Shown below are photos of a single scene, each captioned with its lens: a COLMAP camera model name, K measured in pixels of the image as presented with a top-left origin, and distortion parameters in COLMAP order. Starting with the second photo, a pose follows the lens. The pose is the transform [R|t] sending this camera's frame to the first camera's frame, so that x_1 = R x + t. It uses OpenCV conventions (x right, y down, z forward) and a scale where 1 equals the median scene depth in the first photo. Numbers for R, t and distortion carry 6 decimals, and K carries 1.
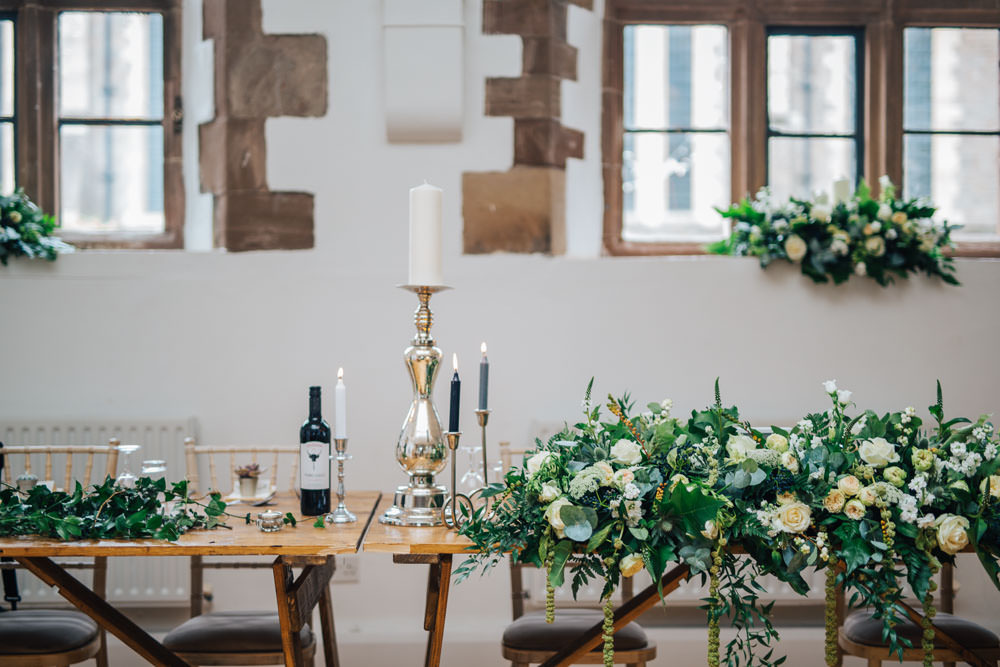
lens RADIAL K [[1428.9, 0, 500.0], [0, 1428.9, 333.5], [0, 0, 1]] dist [-0.033125, -0.044066]
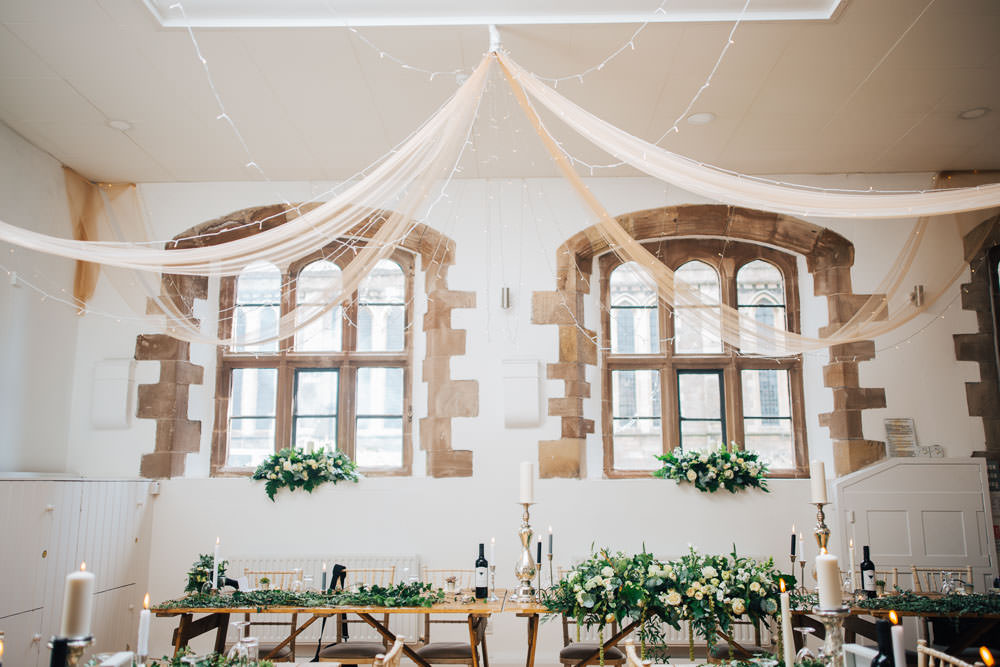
lens RADIAL K [[888.5, 0, 500.0], [0, 888.5, 333.5], [0, 0, 1]] dist [-0.001790, 0.004233]
pose [[0.997999, -0.013708, -0.061734, 0.001193], [0.002638, 0.984396, -0.175947, -0.052165], [0.063182, 0.175432, 0.982462, -0.587111]]
